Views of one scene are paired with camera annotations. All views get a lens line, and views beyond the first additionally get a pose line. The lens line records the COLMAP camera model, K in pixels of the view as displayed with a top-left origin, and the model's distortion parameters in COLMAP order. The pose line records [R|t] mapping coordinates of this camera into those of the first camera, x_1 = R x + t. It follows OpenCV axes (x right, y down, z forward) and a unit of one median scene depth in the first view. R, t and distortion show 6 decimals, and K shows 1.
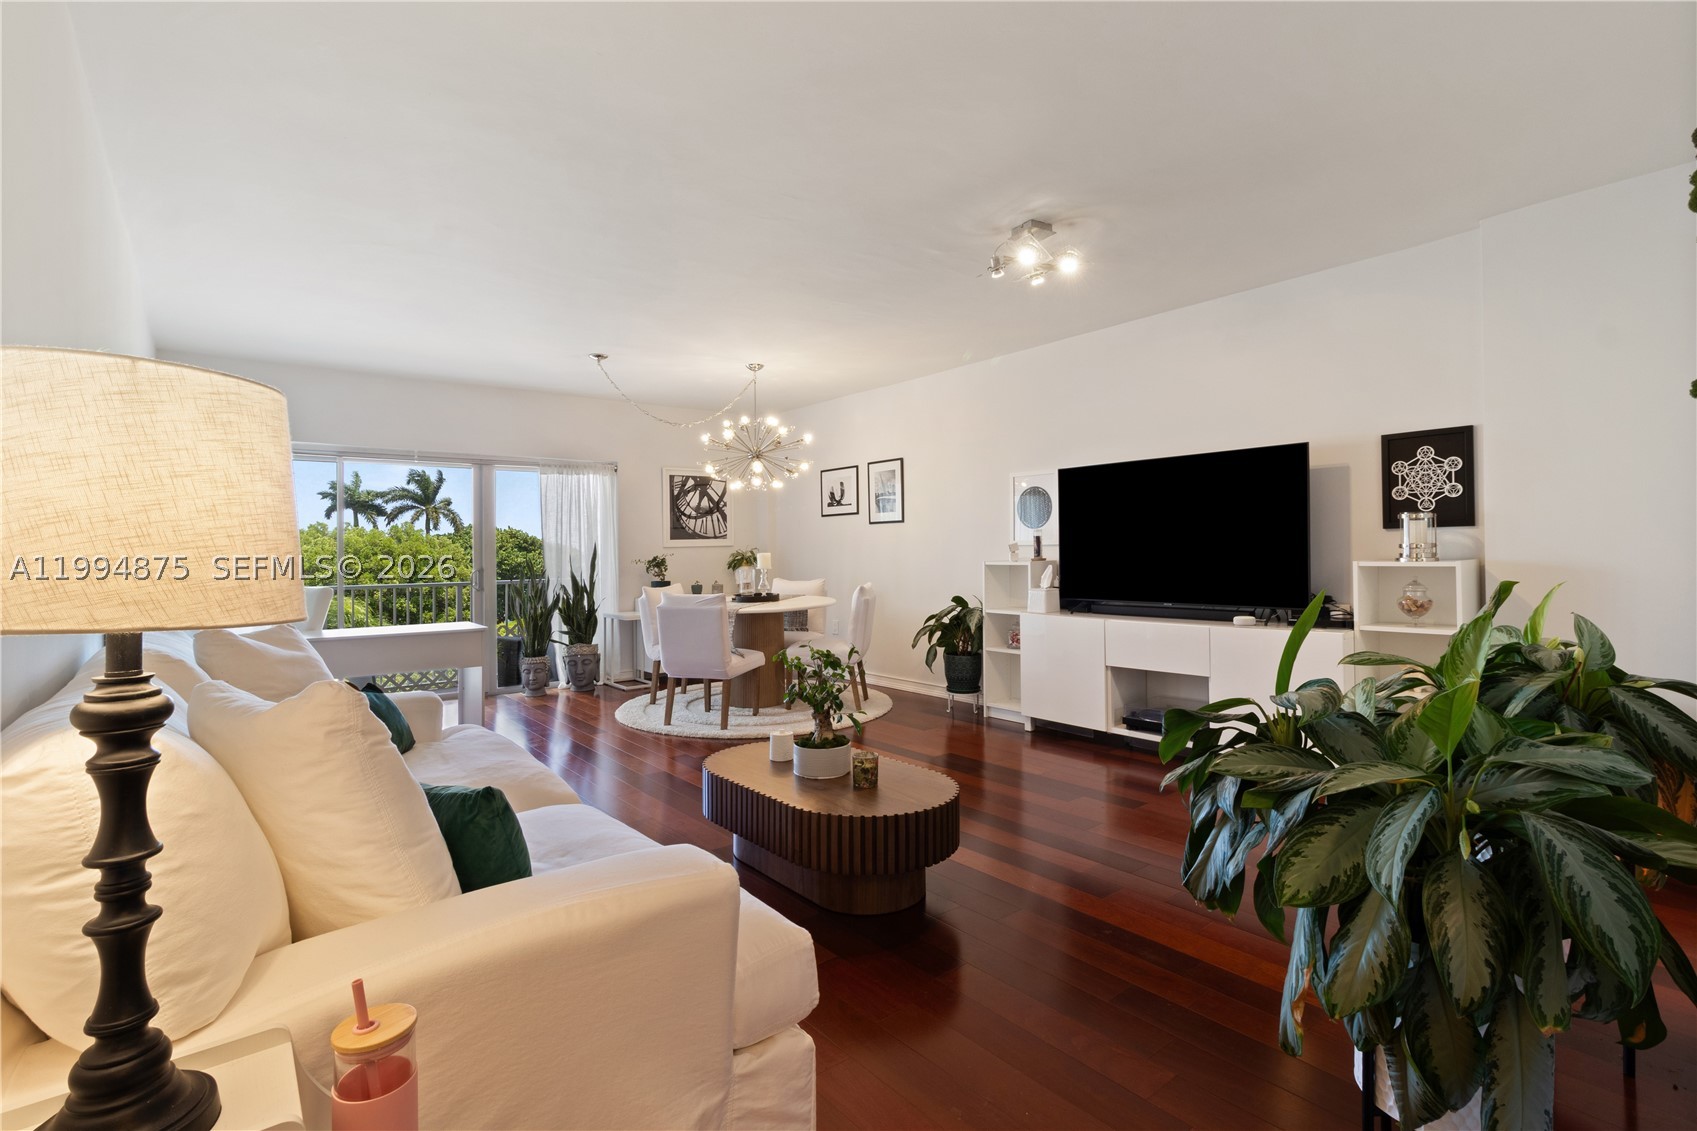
lens RADIAL K [[779.6, 0, 849.5], [0, 779.6, 547.9], [0, 0, 1]] dist [0.001324, 0.000210]
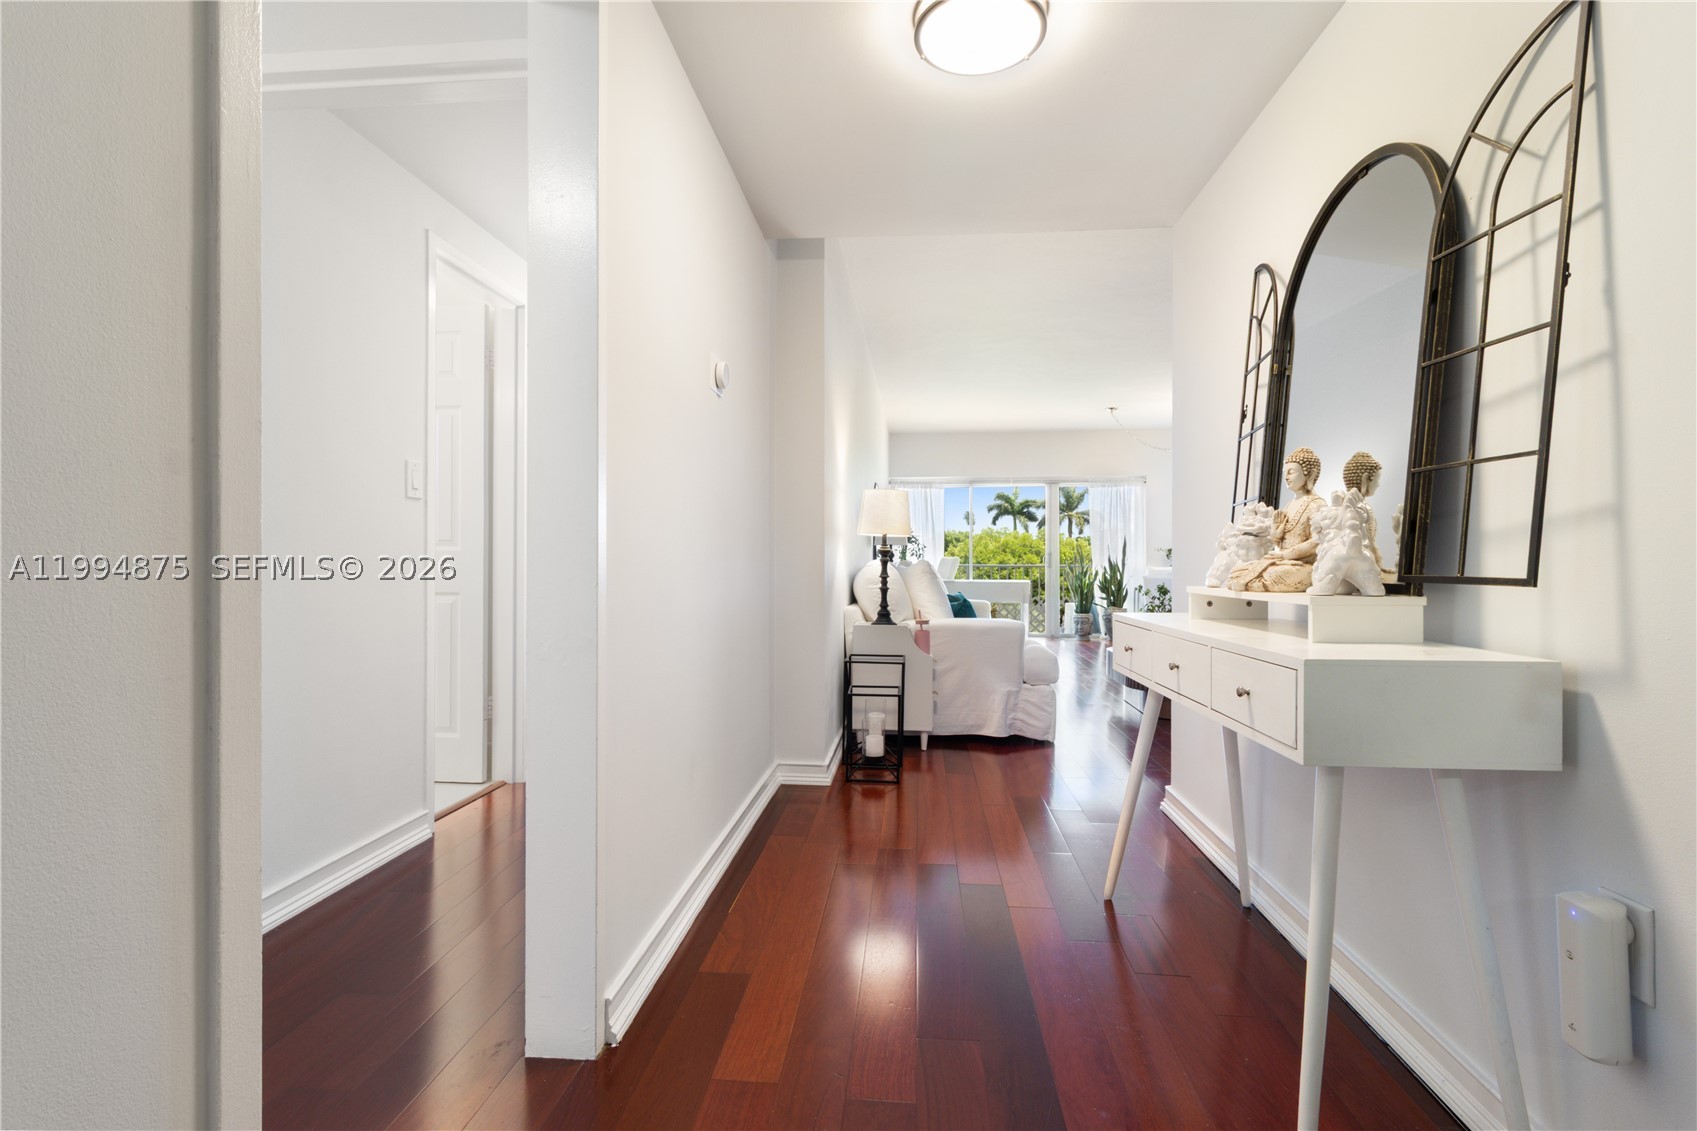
lens RADIAL K [[803.0, 0, 848.5], [0, 803.0, 565.5], [0, 0, 1]] dist [-0.001158, -0.000126]
pose [[0.713747, 0.016715, -0.700205, 0.296604], [-0.005113, 0.999813, 0.018655, 0.021462], [0.700385, -0.009735, 0.713698, -0.334289]]
